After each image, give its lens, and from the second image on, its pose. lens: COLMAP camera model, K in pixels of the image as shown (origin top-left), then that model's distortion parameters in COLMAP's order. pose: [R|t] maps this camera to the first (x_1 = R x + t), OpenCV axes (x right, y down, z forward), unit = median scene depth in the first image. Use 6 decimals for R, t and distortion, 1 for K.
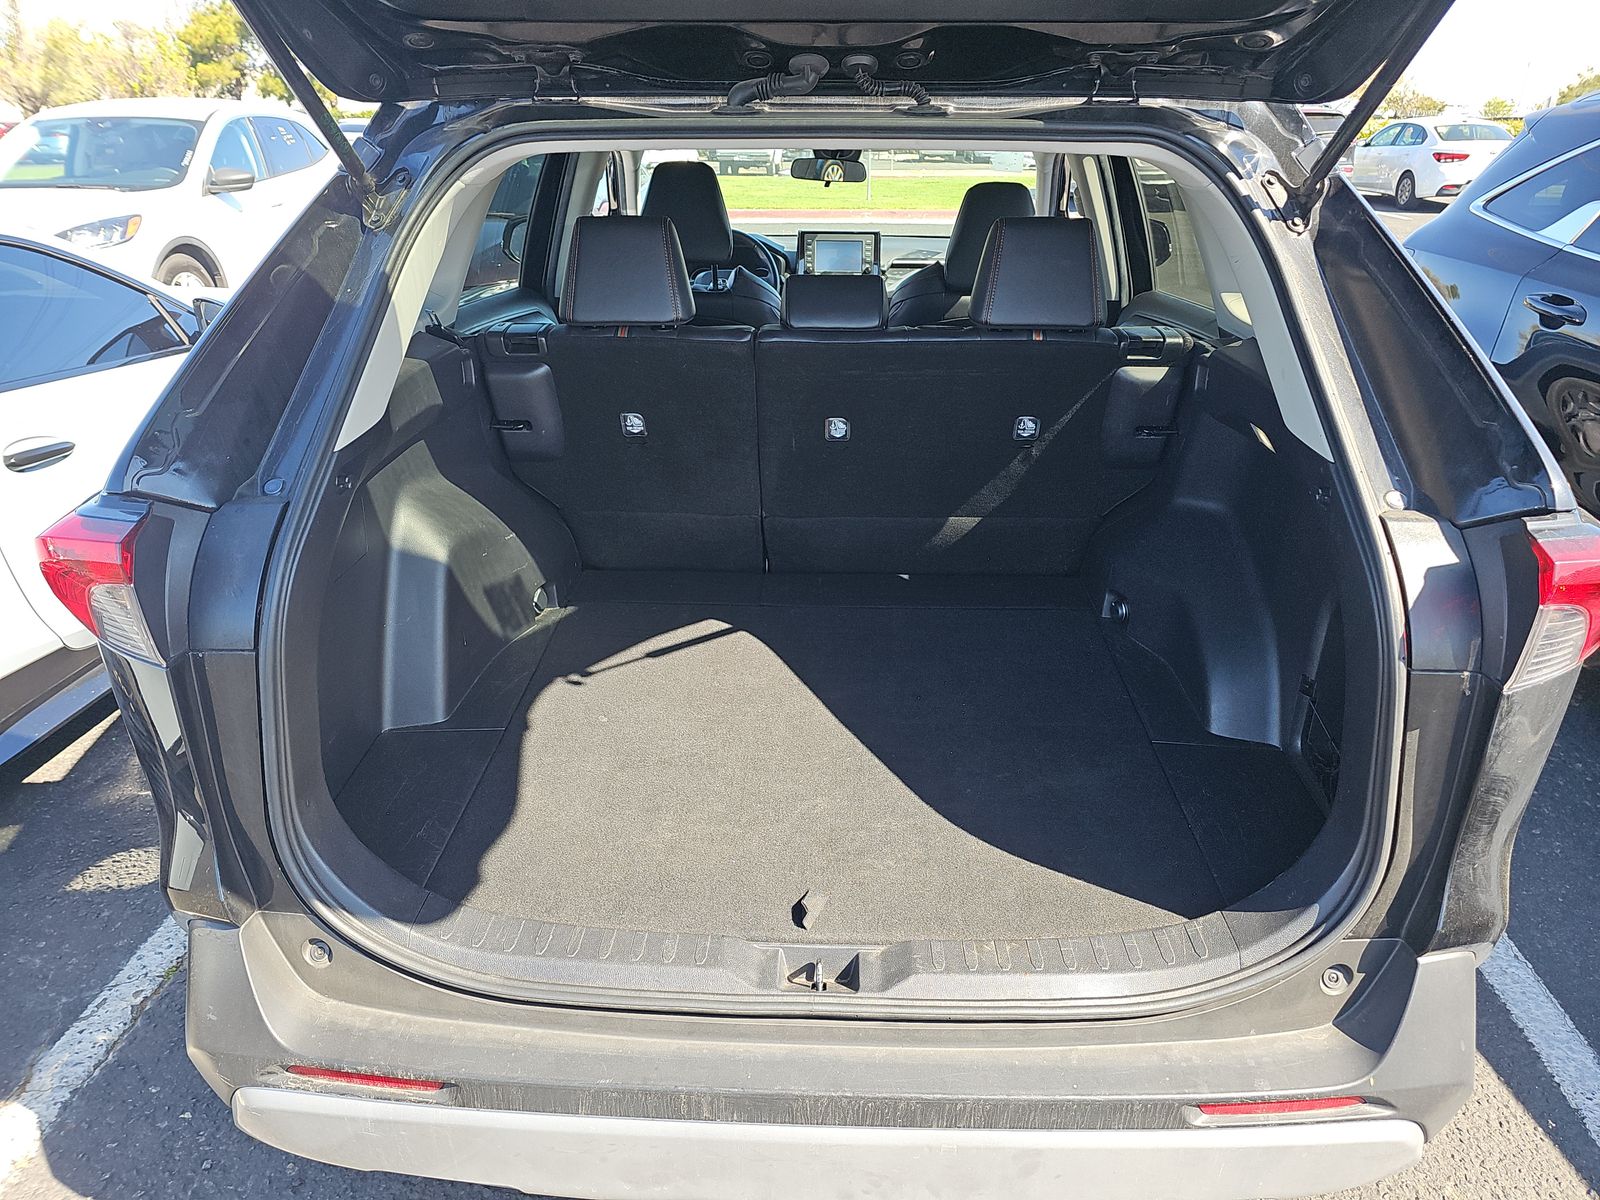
lens RADIAL K [[1069.6, 0, 800.0], [0, 1069.6, 600.0], [0, 0, 1]] dist [0.024935, -0.033273]
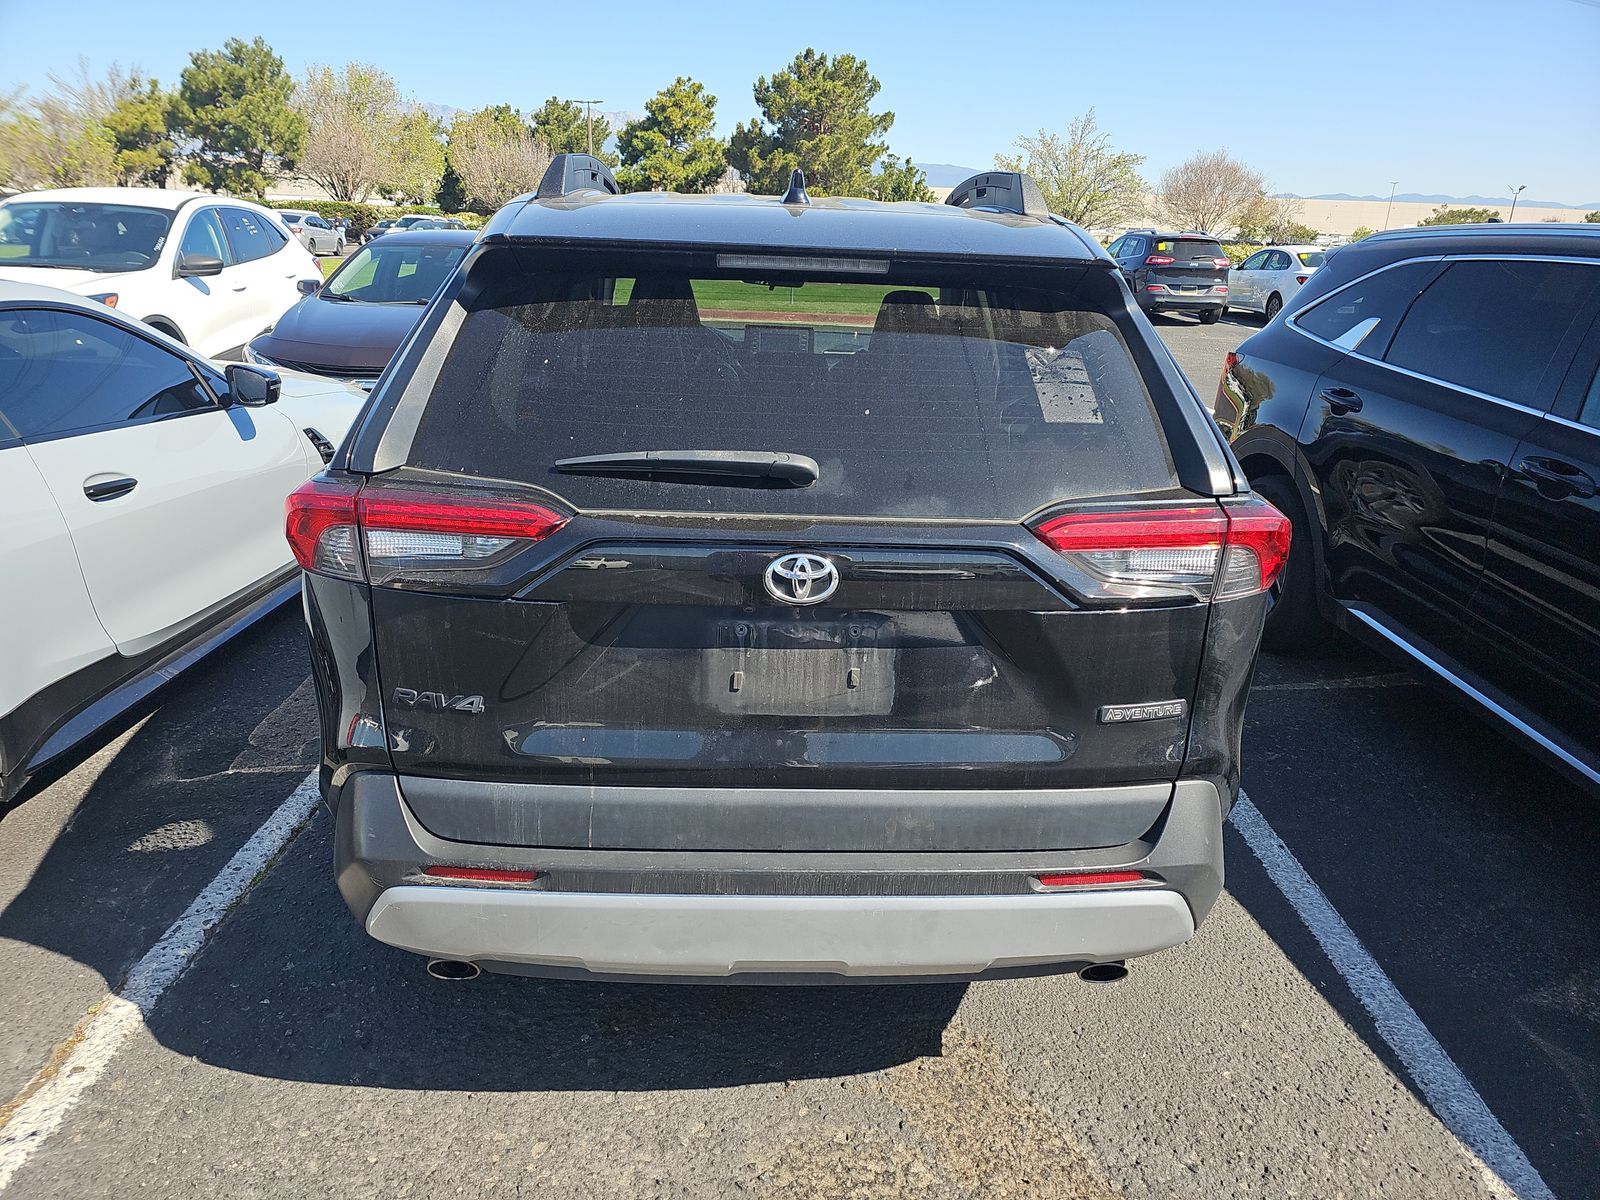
lens RADIAL K [[1067.2, 0, 814.6], [0, 1067.2, 598.1], [0, 0, 1]] dist [0.033656, -0.043192]
pose [[0.996176, 0.006776, 0.087108, -0.031373], [0.000876, 0.996164, -0.087500, 0.075546], [-0.087367, 0.087242, 0.992349, -0.193927]]
